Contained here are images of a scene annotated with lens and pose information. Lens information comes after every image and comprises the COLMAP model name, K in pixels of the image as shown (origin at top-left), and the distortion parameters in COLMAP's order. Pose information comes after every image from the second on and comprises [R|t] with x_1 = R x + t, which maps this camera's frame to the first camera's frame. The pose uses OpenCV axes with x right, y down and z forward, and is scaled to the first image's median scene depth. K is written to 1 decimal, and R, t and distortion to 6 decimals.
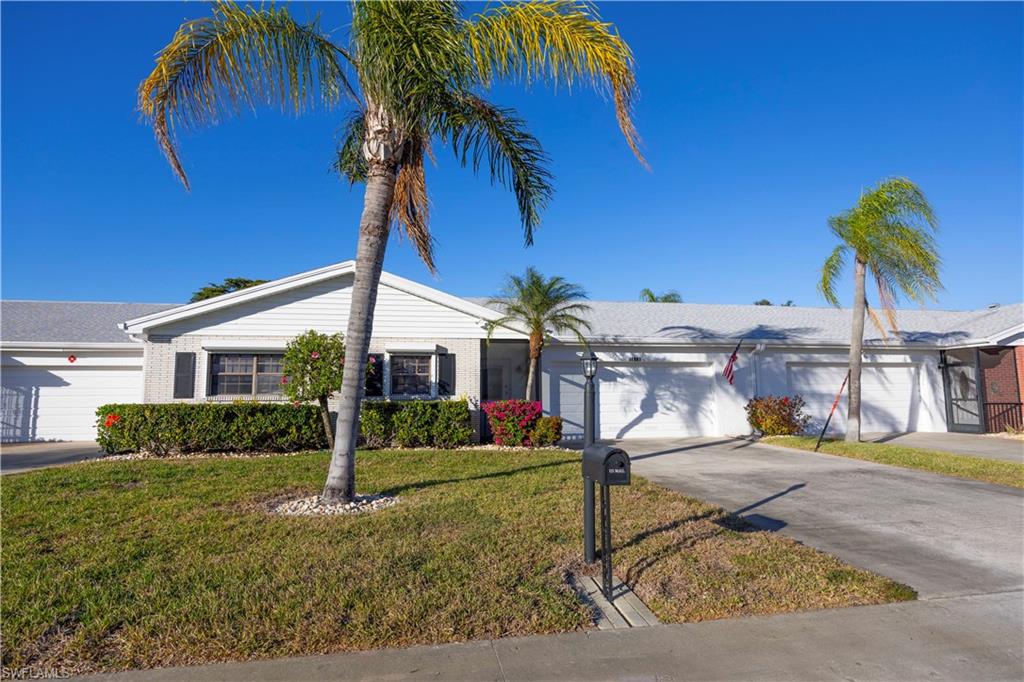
lens RADIAL K [[572.9, 0, 511.6], [0, 572.9, 335.8], [0, 0, 1]] dist [0.016488, -0.001081]
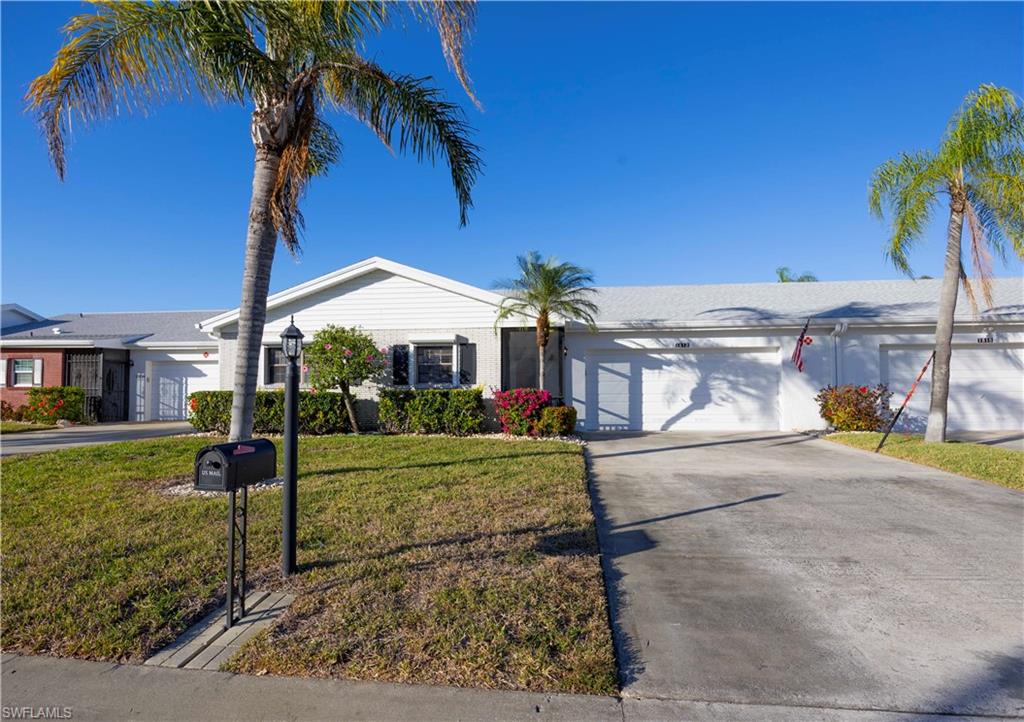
lens RADIAL K [[527.1, 0, 512.0], [0, 527.1, 368.4], [0, 0, 1]] dist [0.003628, 0.000625]
pose [[0.954068, -0.008908, -0.299457, 0.241138], [0.029843, 0.997412, 0.065410, 0.016446], [0.298099, -0.071343, 0.951865, 0.130722]]
